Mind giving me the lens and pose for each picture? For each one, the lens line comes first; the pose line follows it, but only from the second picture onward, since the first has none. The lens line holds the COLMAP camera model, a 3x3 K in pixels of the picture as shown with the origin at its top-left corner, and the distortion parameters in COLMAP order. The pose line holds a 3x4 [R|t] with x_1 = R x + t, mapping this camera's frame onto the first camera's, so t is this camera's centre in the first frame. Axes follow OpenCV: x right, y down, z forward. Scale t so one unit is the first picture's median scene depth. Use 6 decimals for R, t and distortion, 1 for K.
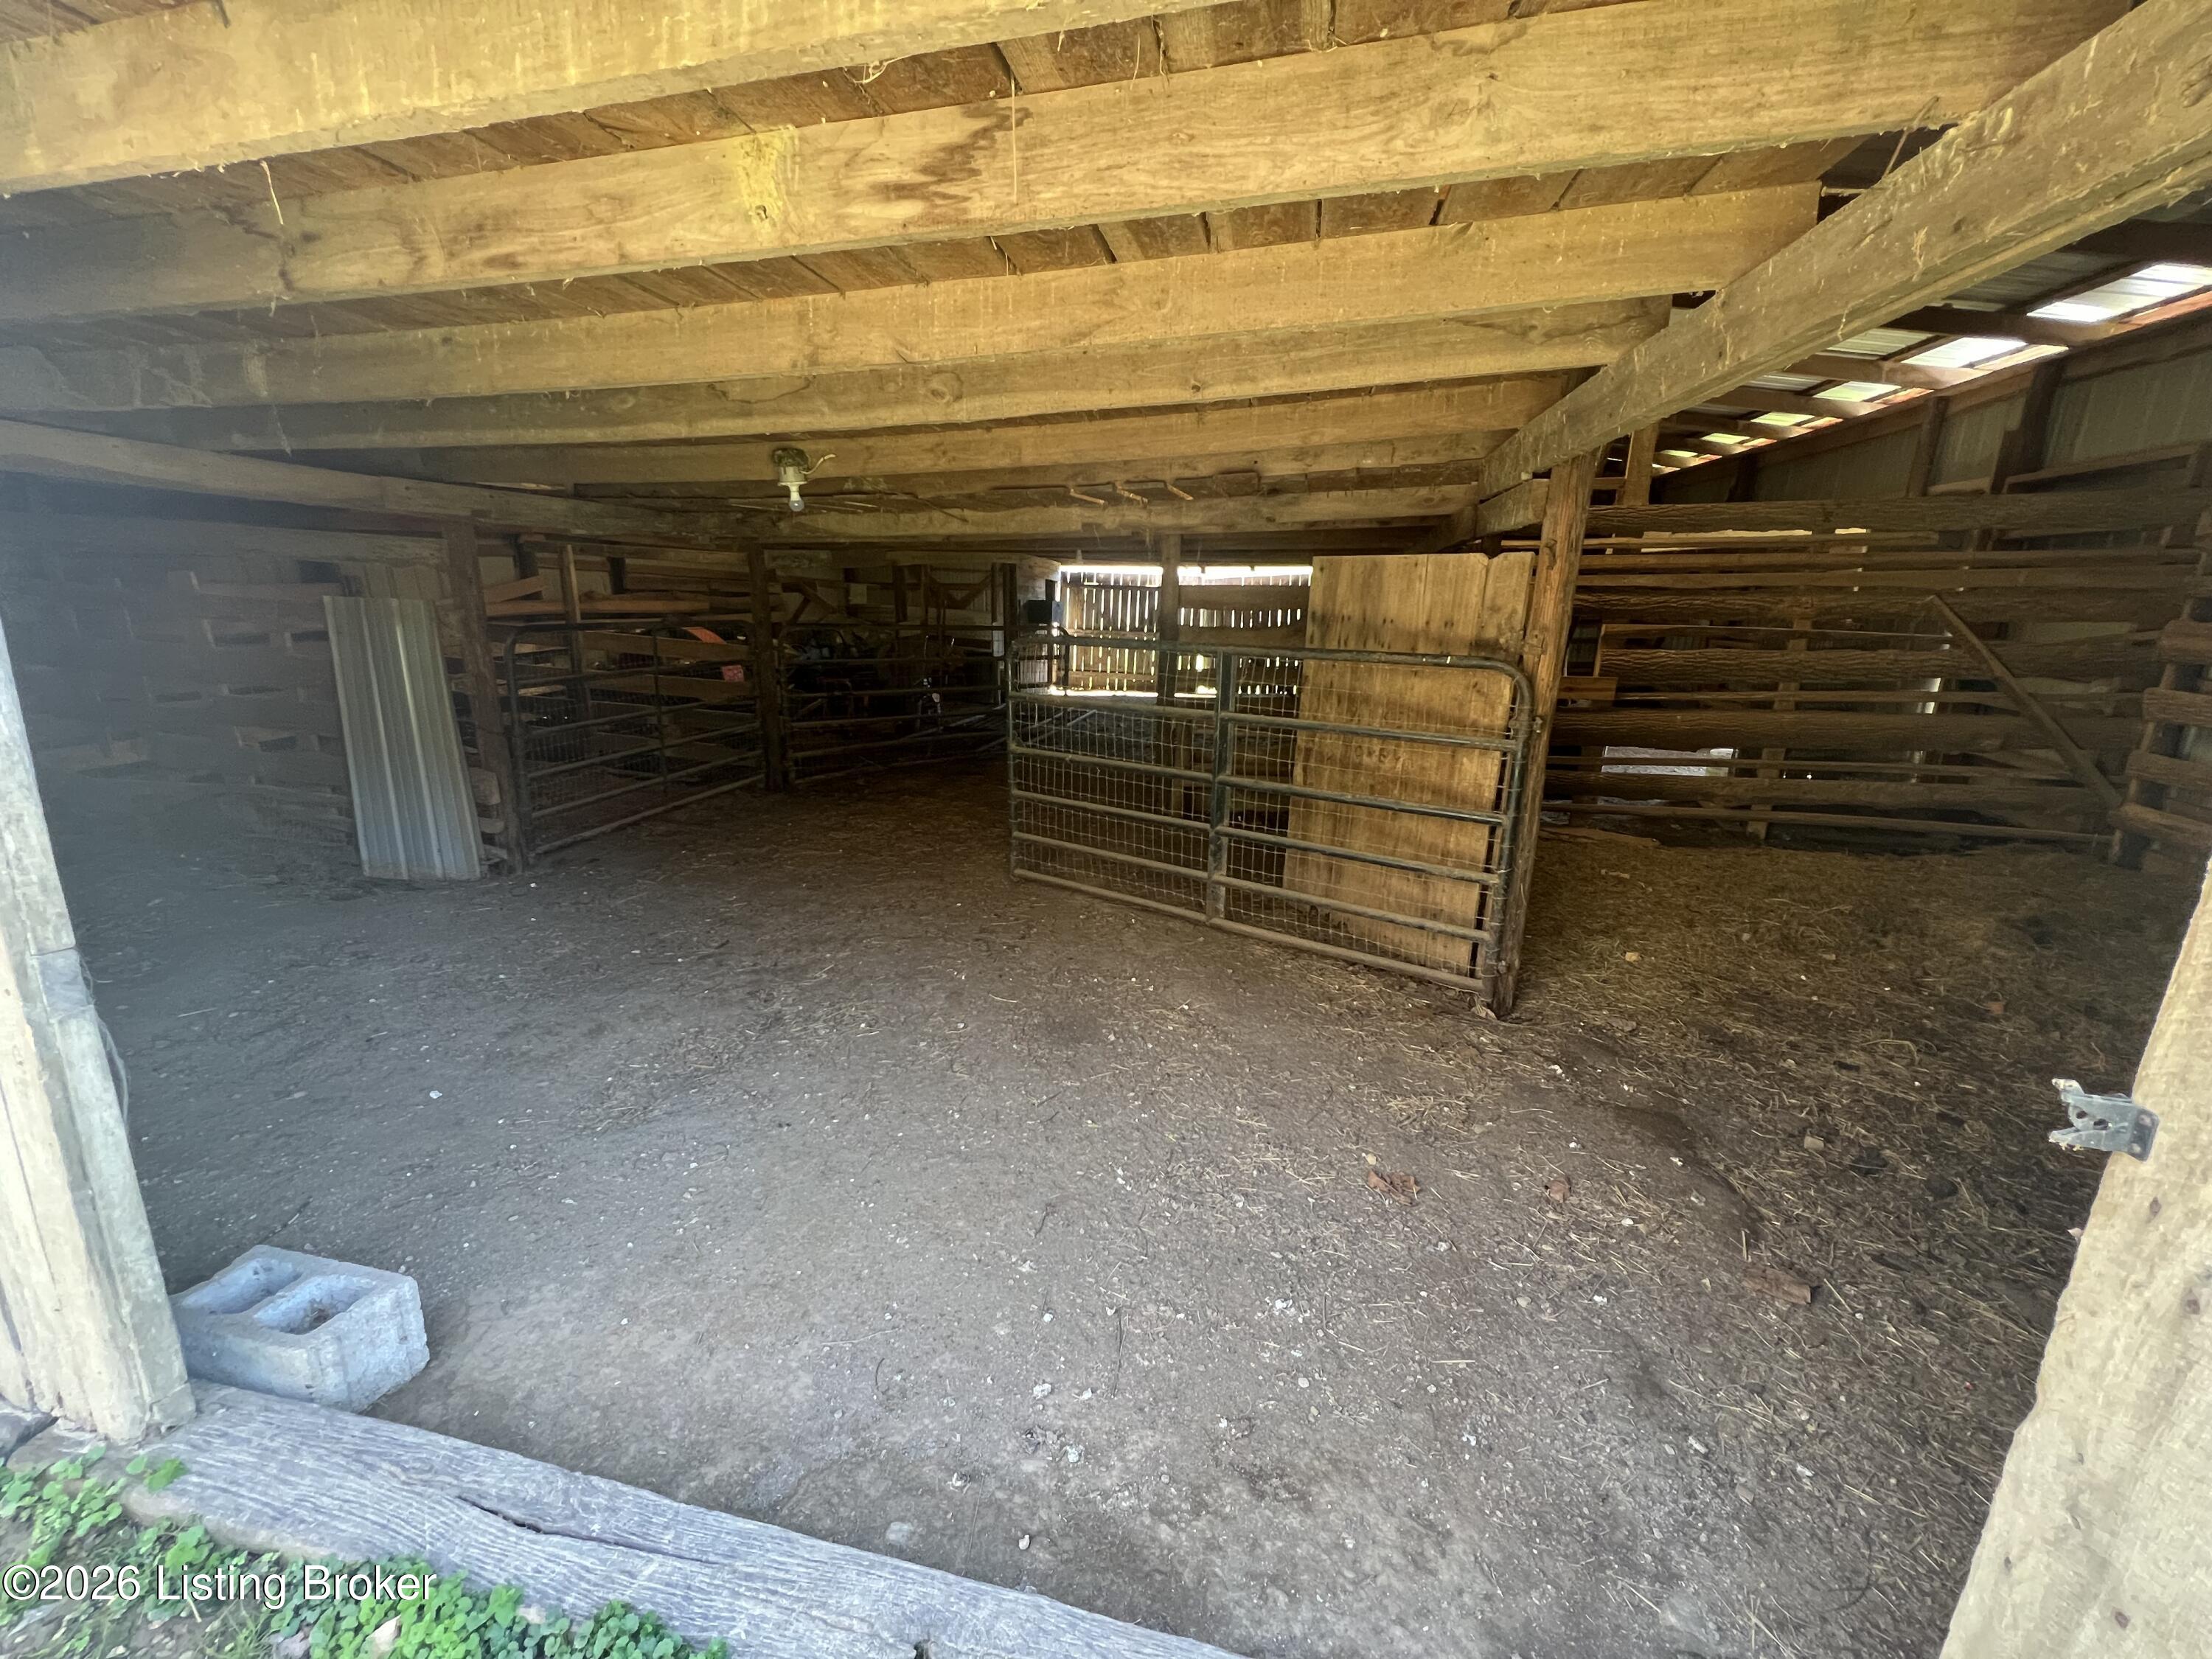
lens RADIAL K [[885.6, 0, 1098.8], [0, 885.6, 826.1], [0, 0, 1]] dist [-0.002140, 0.000589]
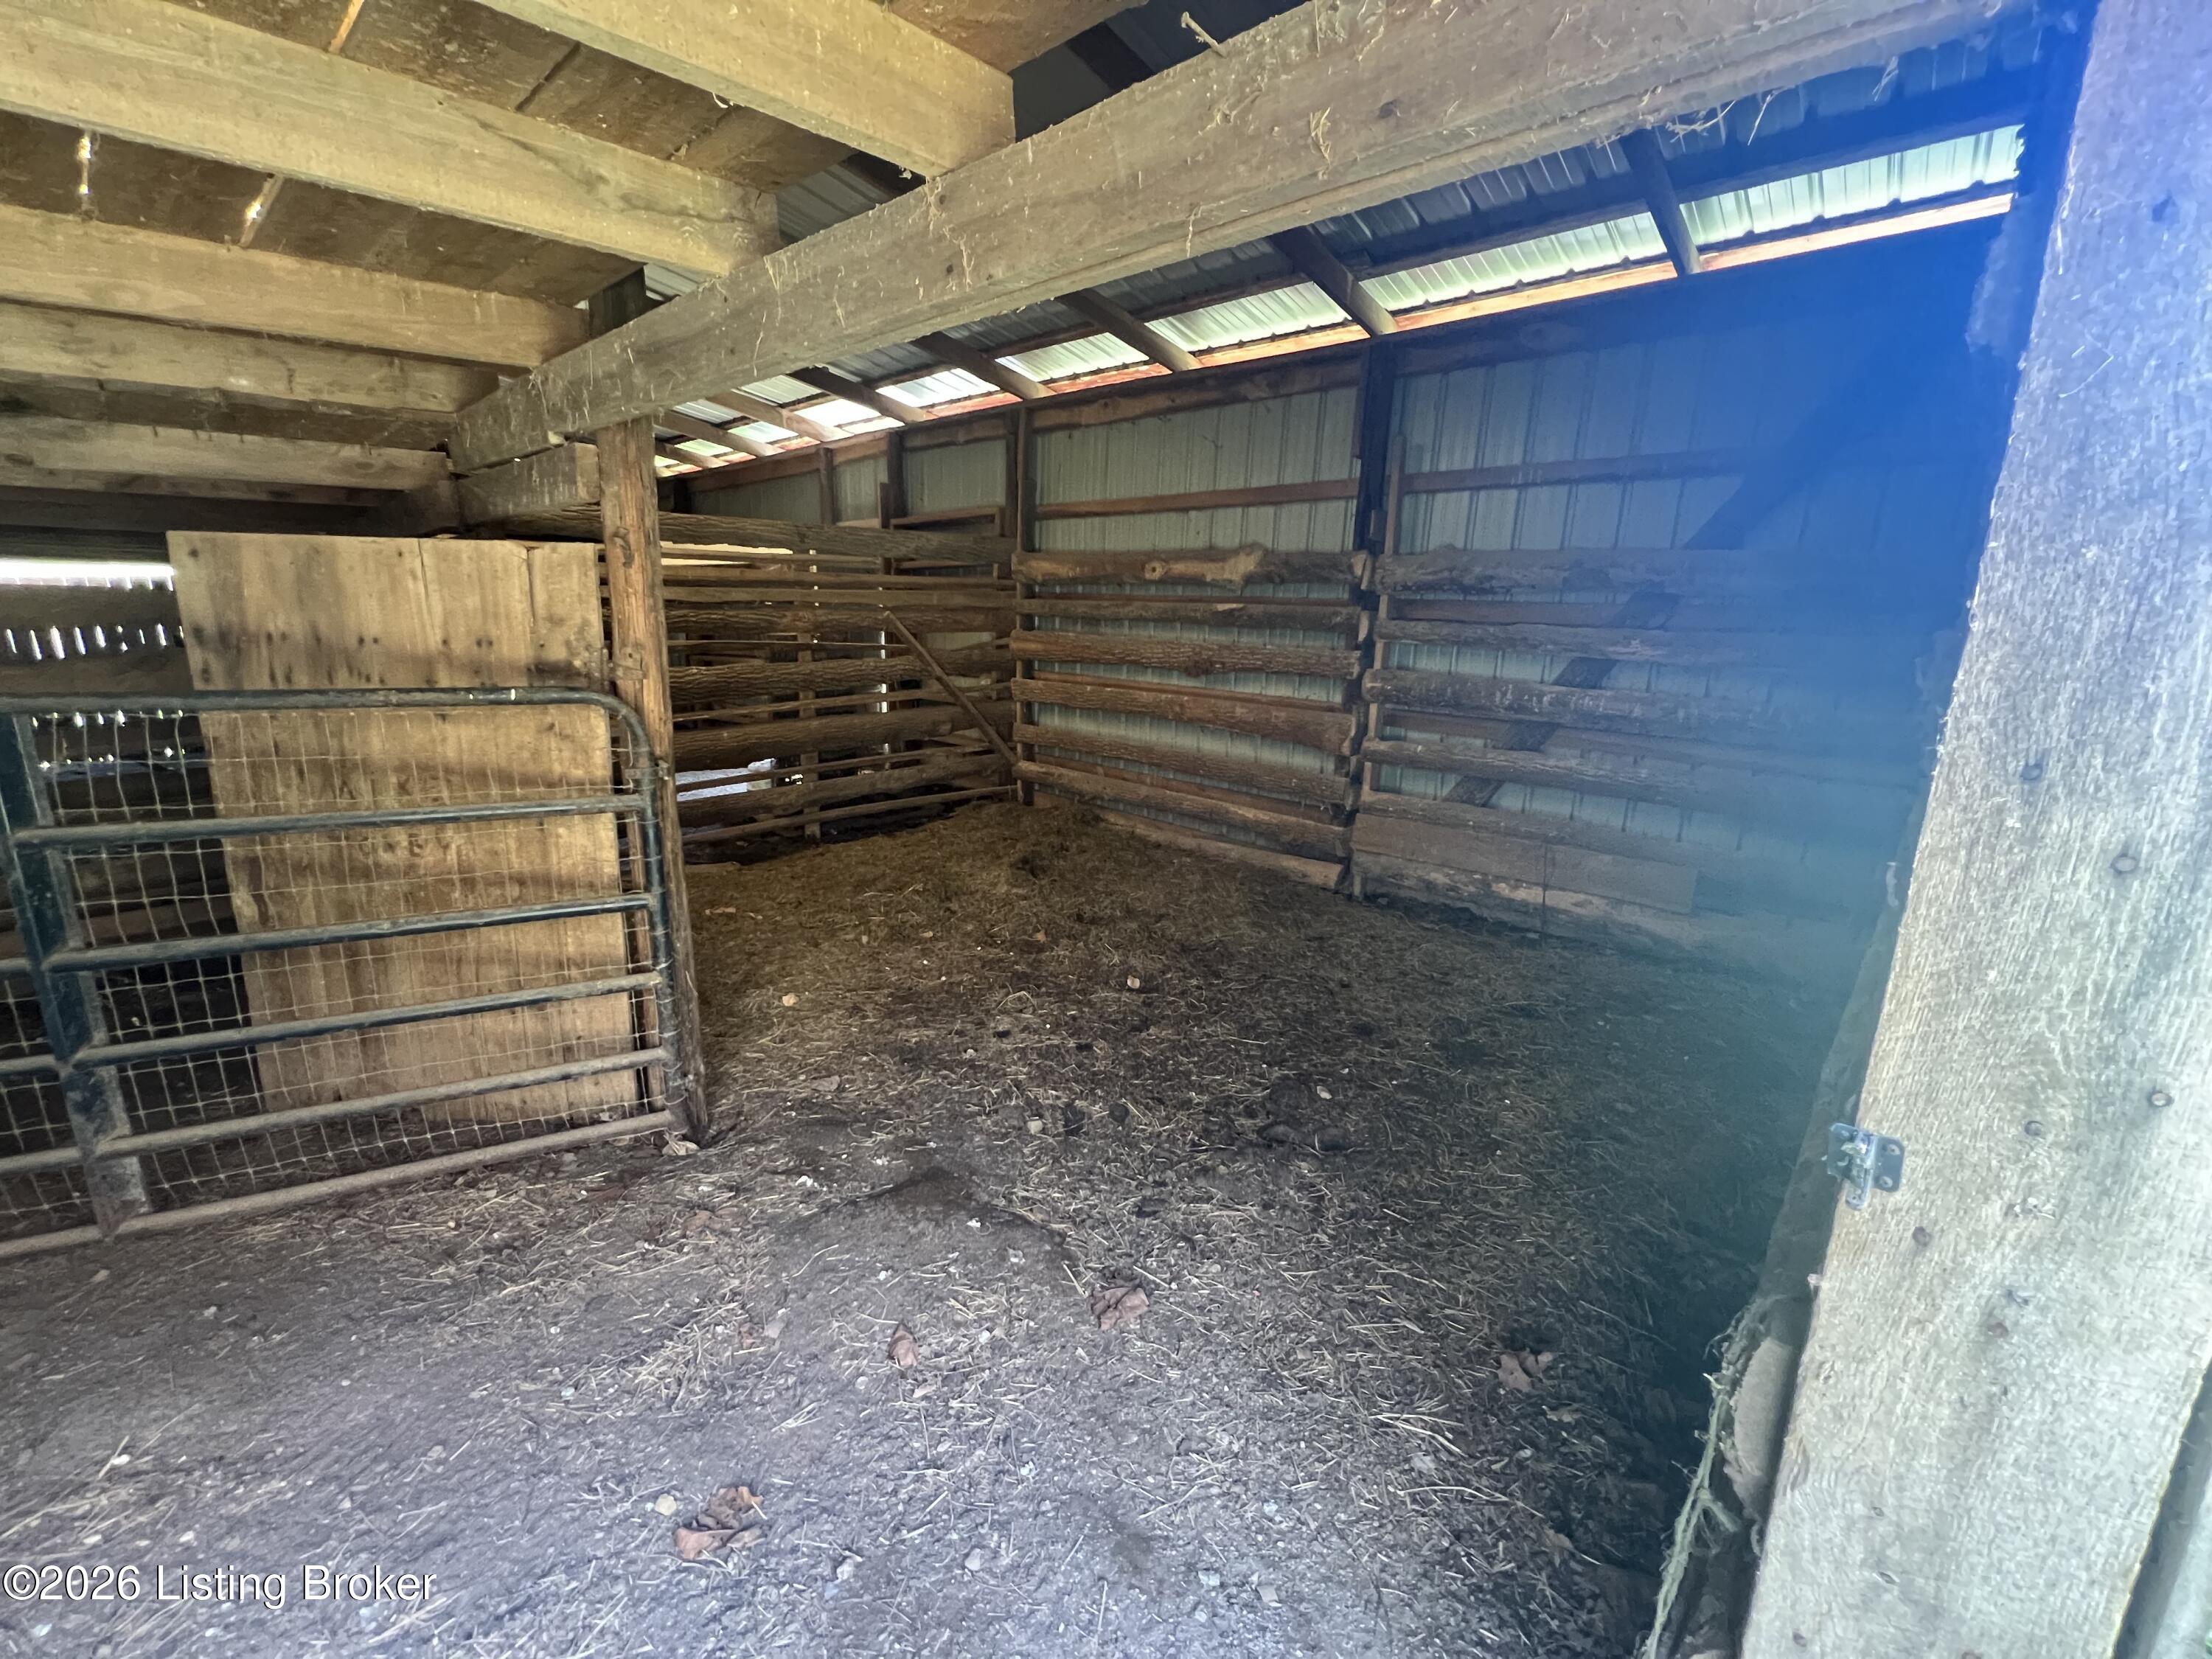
lens RADIAL K [[885.6, 0, 1096.9], [0, 885.6, 824.0], [0, 0, 1]] dist [-0.002140, 0.000589]
pose [[0.487823, -0.194780, 0.850934, 0.015892], [0.214719, 0.971614, 0.099310, -0.055272], [-0.846123, 0.134266, 0.515798, 0.251124]]
